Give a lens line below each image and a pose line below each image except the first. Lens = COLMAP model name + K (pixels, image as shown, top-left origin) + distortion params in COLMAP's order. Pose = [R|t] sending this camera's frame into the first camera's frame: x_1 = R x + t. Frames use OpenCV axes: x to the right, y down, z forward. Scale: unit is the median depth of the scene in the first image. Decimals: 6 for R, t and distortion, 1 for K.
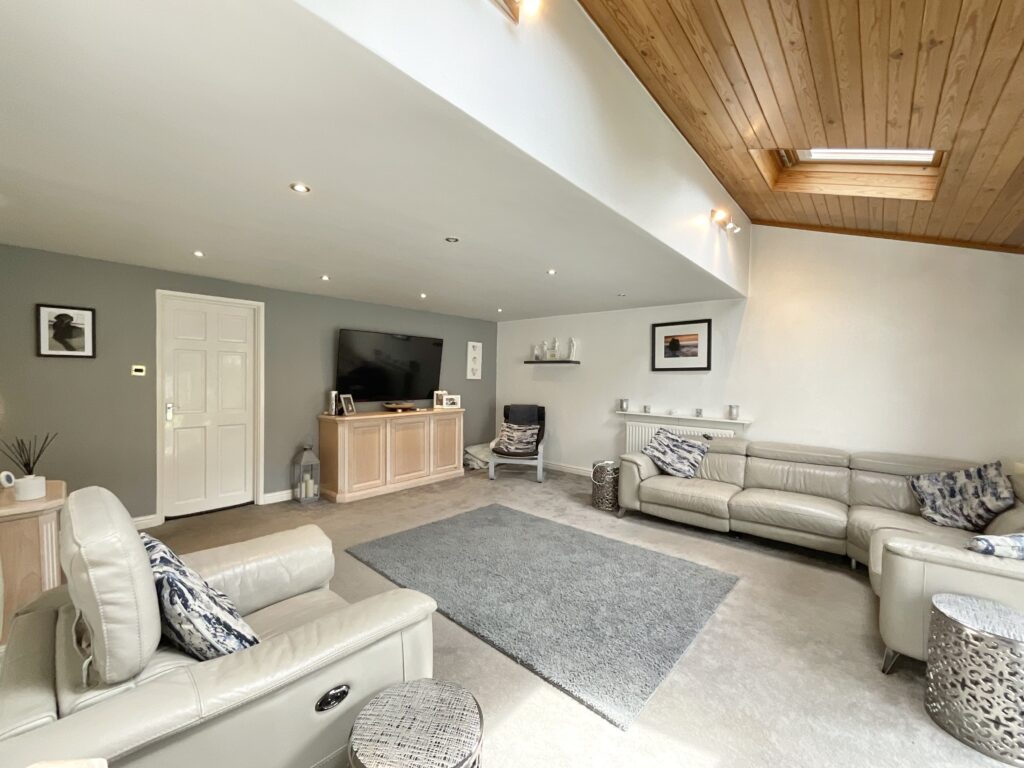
lens RADIAL K [[415.8, 0, 512.0], [0, 415.8, 384.0], [0, 0, 1]] dist [0.002709, 0.000123]
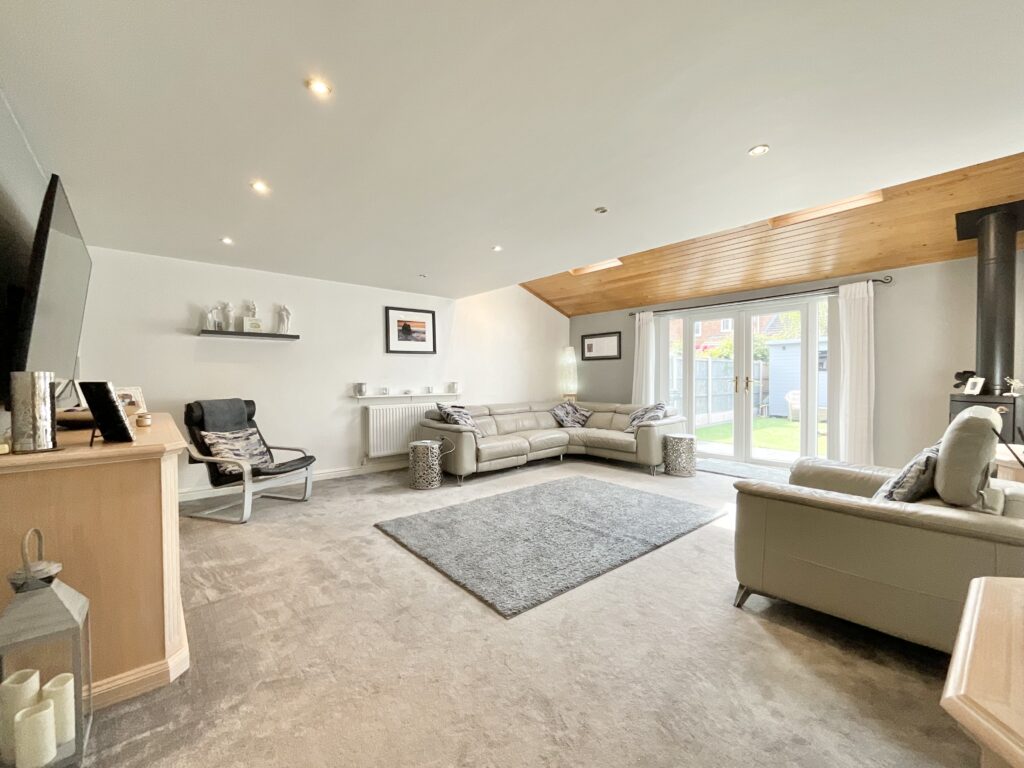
lens RADIAL K [[415.8, 0, 512.0], [0, 415.8, 384.0], [0, 0, 1]] dist [0.002709, 0.000123]
pose [[0.136460, -0.029856, 0.990196, -0.656553], [0.025668, 0.999317, 0.026594, 0.026480], [-0.990313, 0.021788, 0.137133, 0.595009]]
